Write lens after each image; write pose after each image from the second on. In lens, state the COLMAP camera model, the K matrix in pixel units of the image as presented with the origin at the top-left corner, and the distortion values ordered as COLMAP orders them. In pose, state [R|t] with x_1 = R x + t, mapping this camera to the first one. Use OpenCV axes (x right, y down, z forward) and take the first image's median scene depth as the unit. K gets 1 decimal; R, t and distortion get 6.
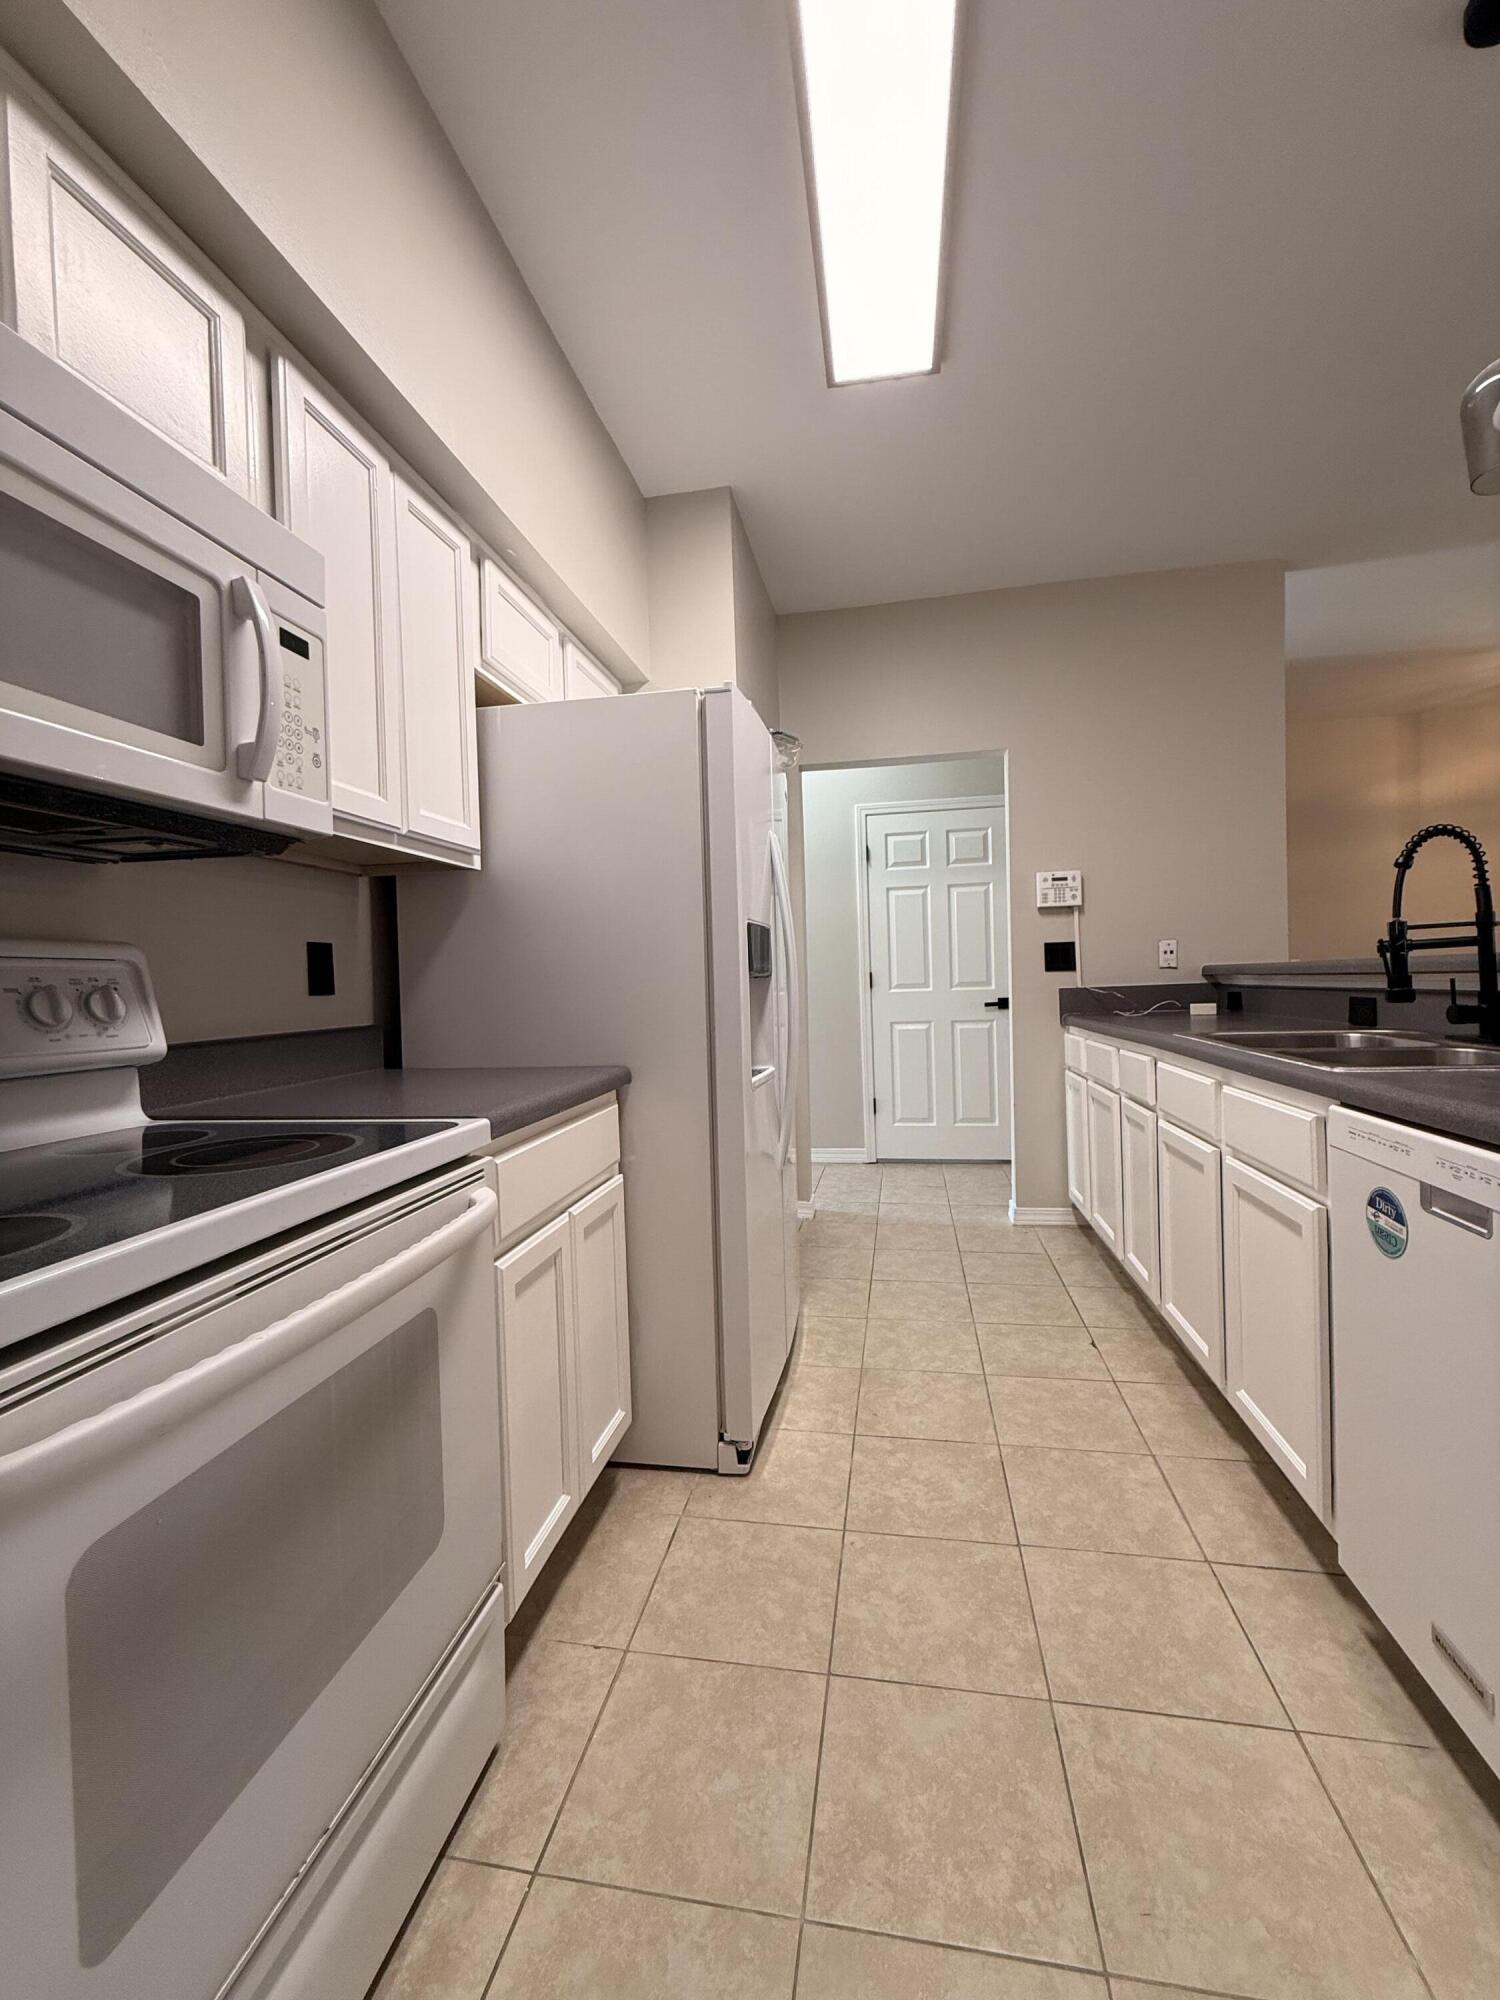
lens RADIAL K [[800.8, 0, 763.3], [0, 800.8, 994.7], [0, 0, 1]] dist [0.002517, 0.000132]
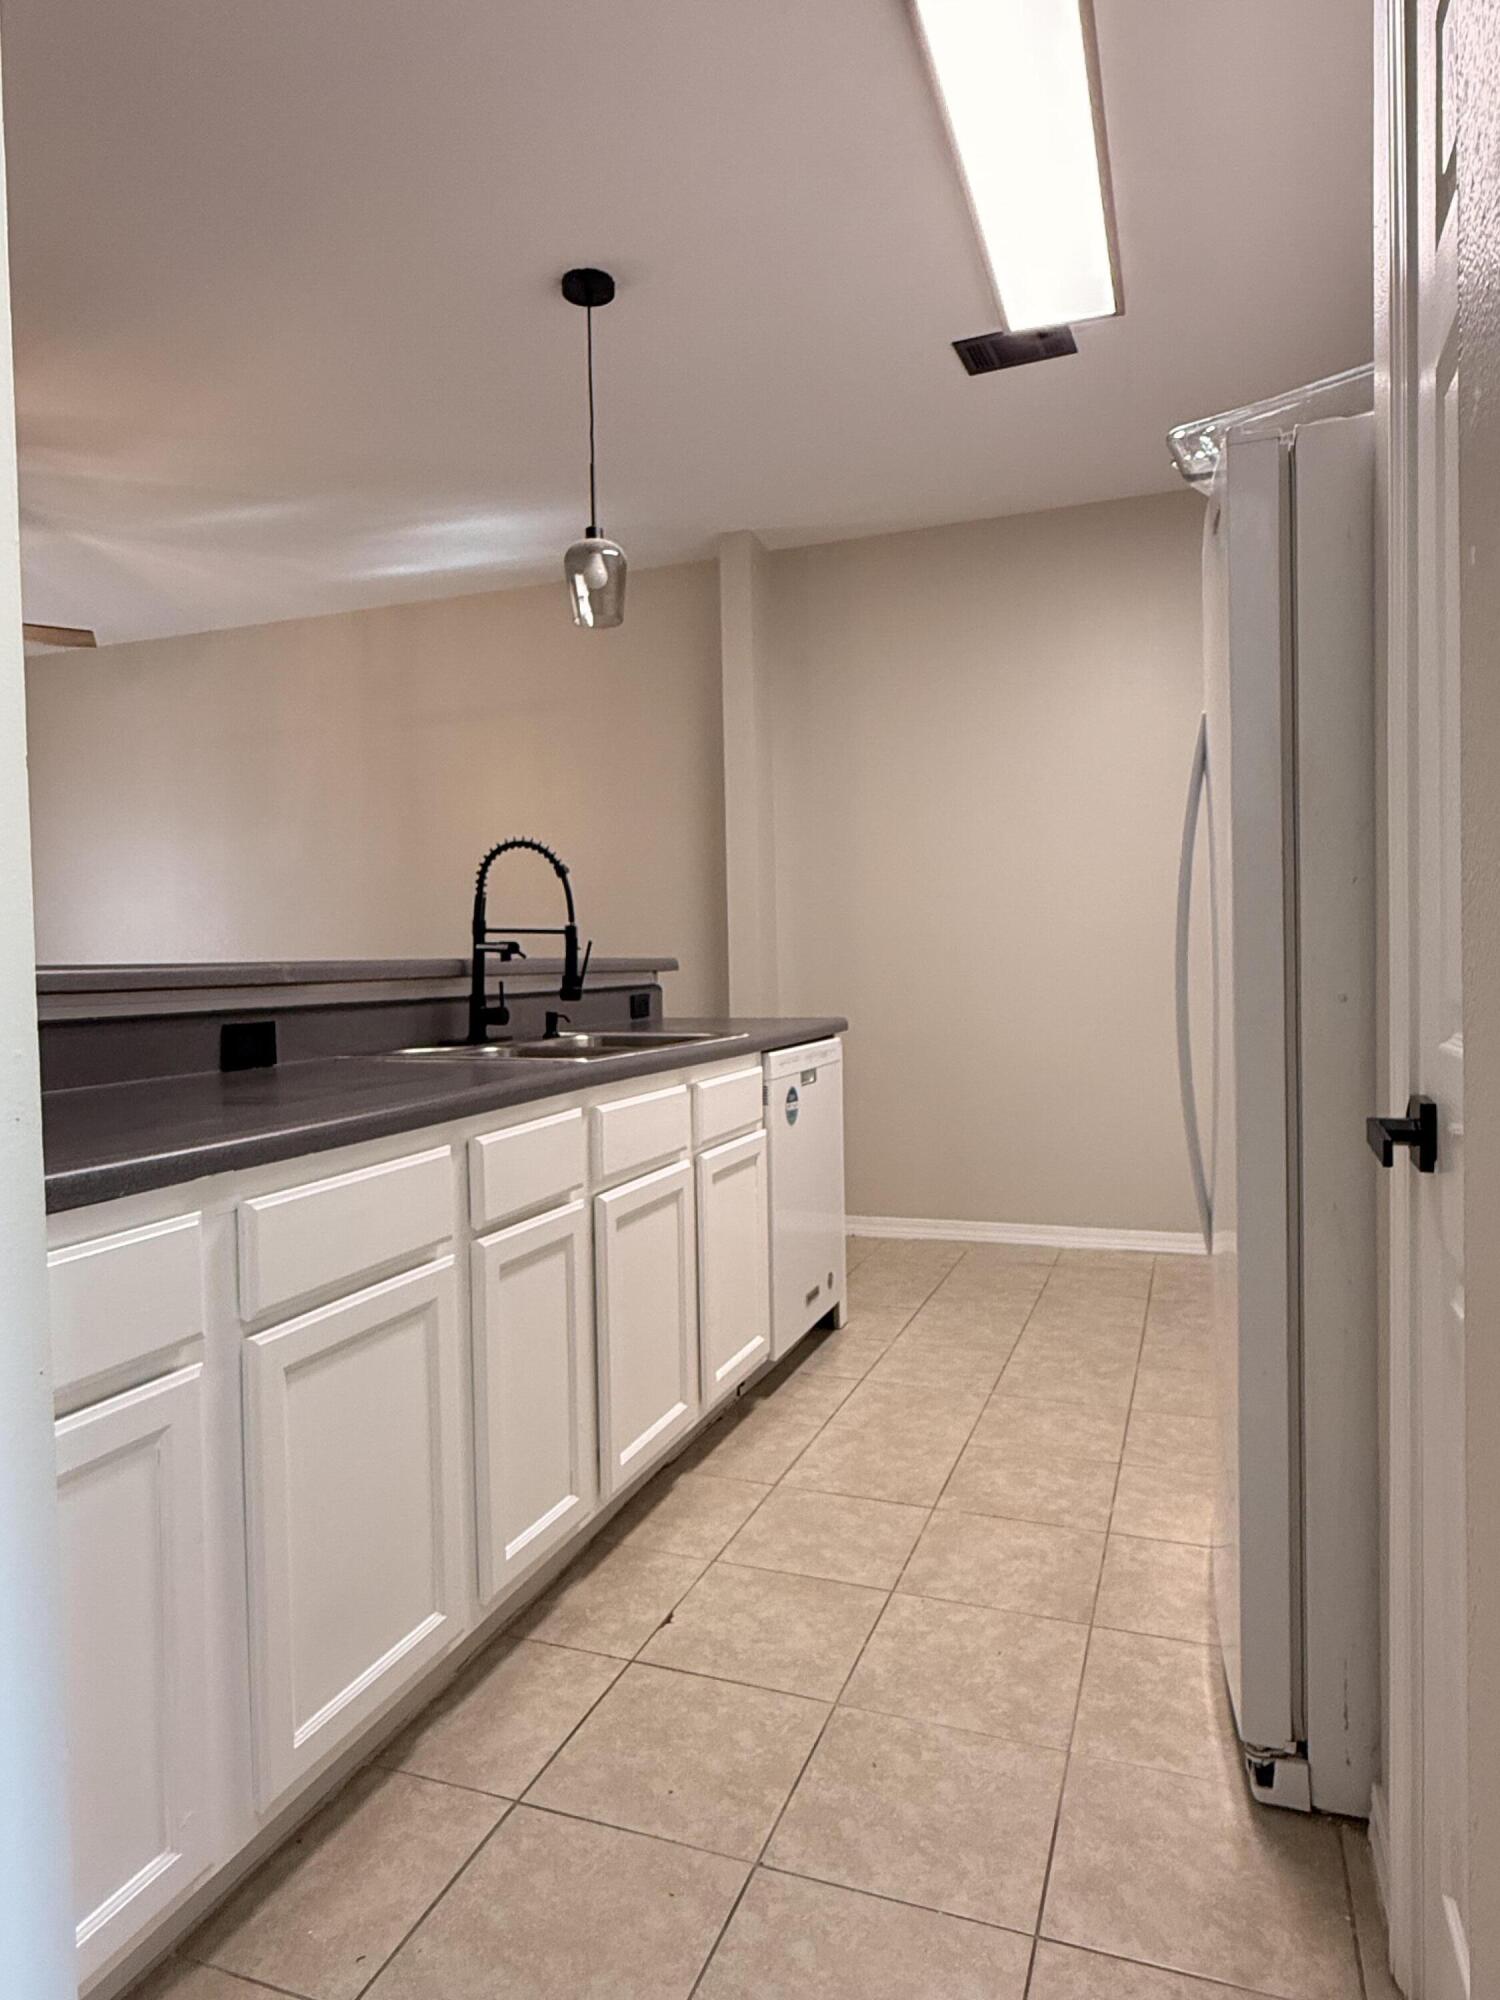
lens RADIAL K [[1217.4, 0, 760.1], [0, 1217.4, 994.4], [0, 0, 1]] dist [-0.005045, 0.001707]
pose [[-0.982489, 0.040578, 0.181846, 0.244947], [0.048958, 0.997924, 0.041835, -0.055963], [-0.179771, 0.050005, -0.982437, 2.571287]]
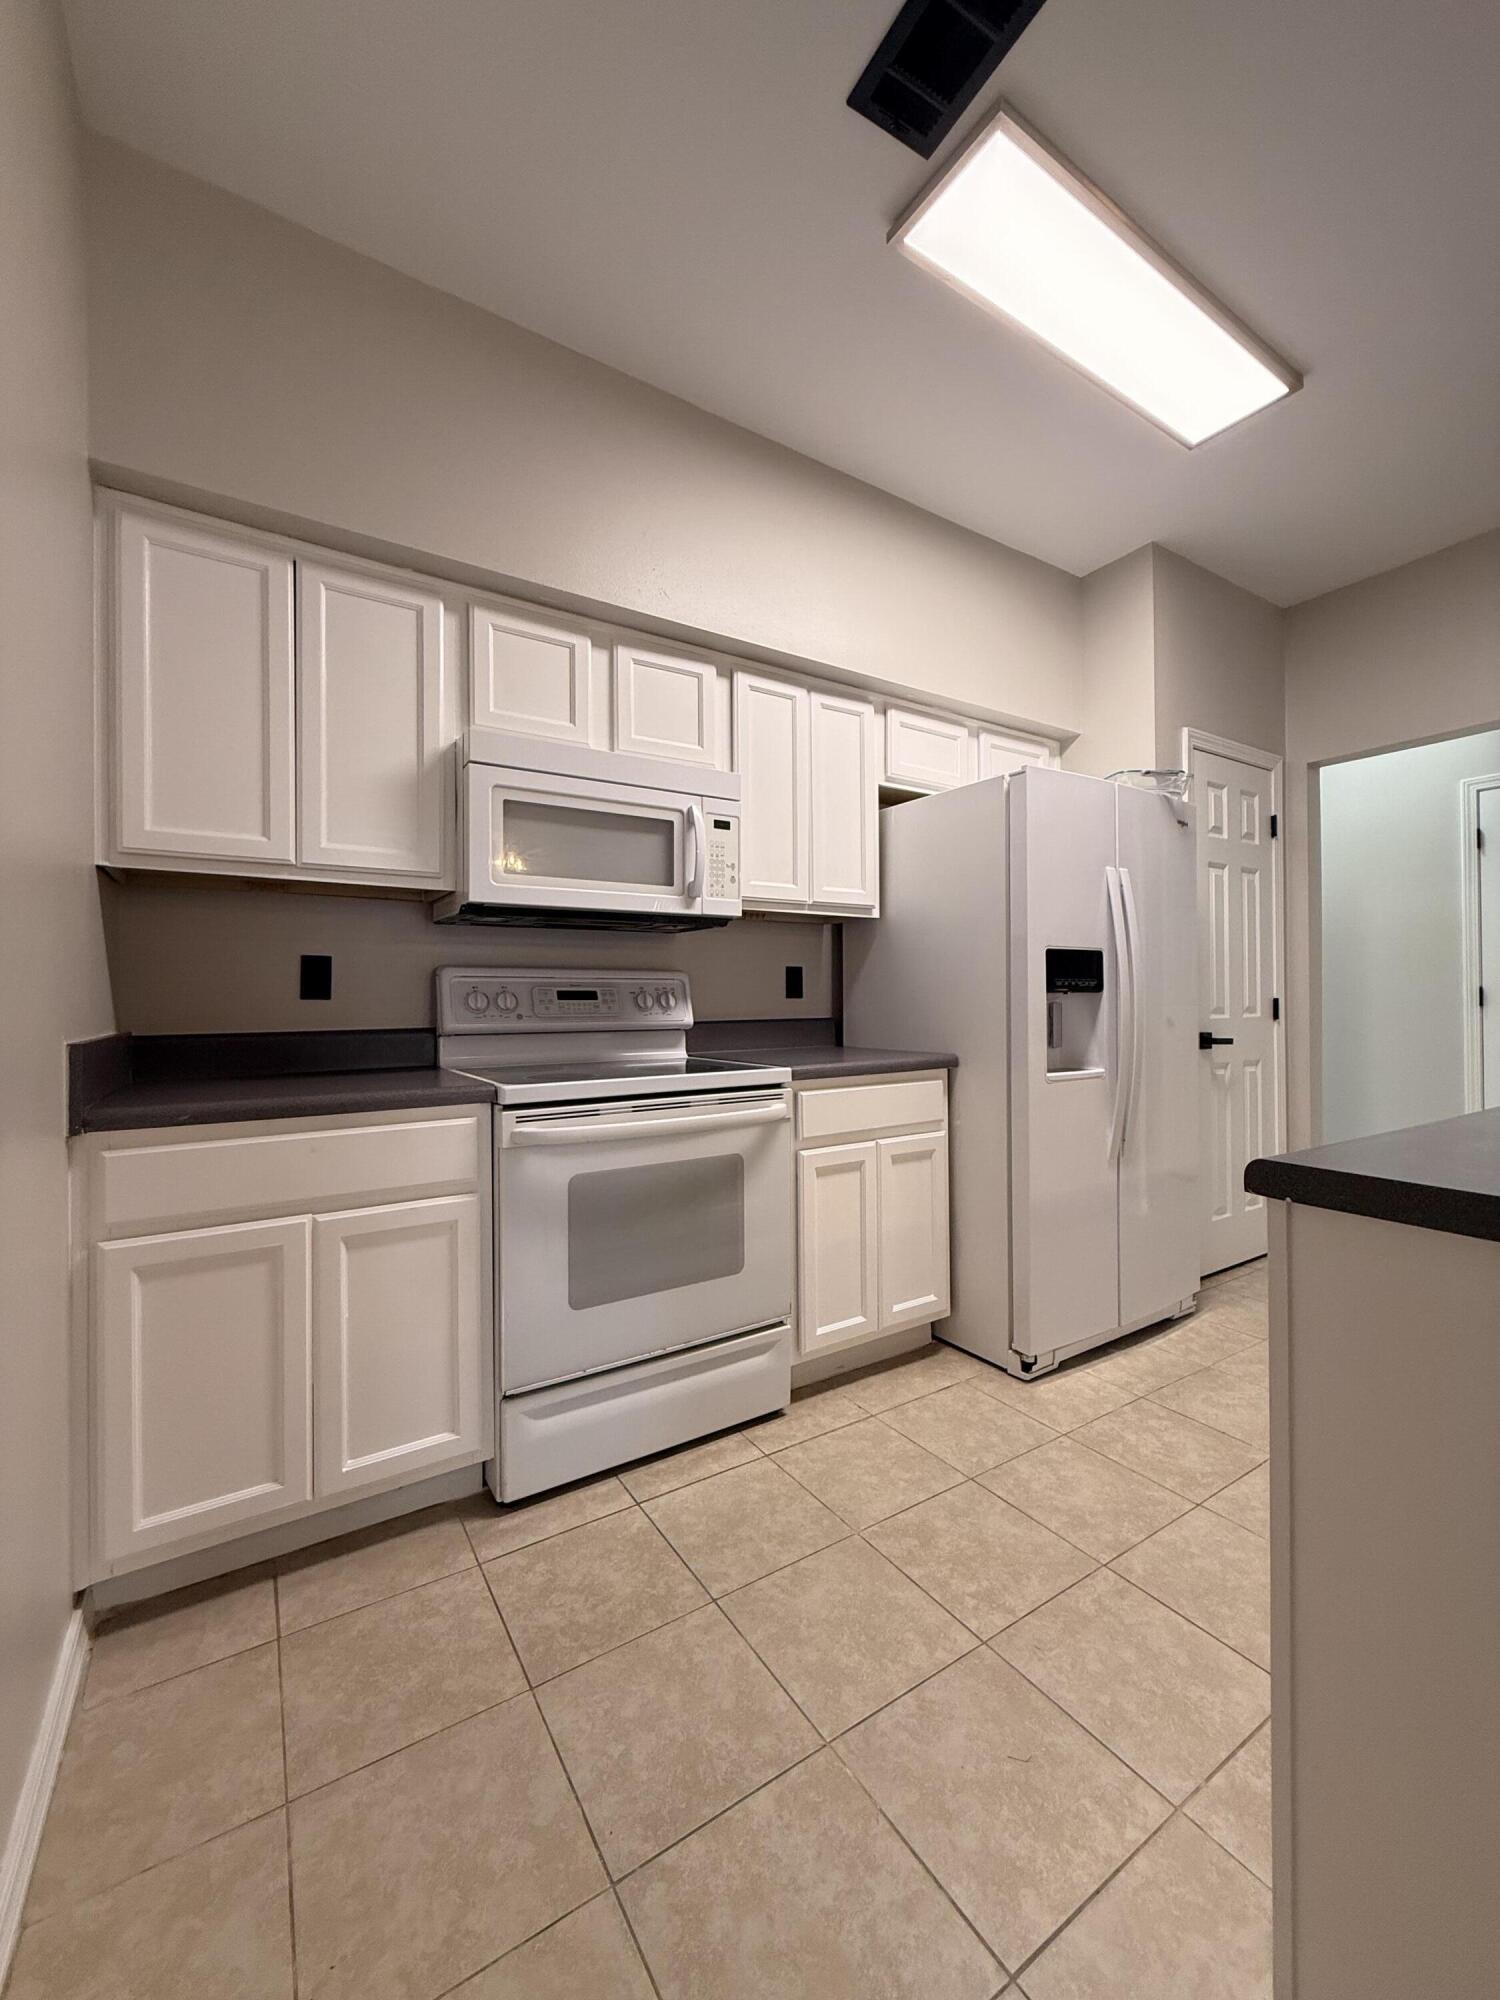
lens RADIAL K [[800.8, 0, 759.6], [0, 800.8, 994.7], [0, 0, 1]] dist [0.002517, 0.000132]
pose [[0.680060, 0.019736, -0.732891, 0.656962], [-0.025759, 0.999664, 0.003017, -0.010782], [0.732704, 0.016827, 0.680340, -0.204903]]
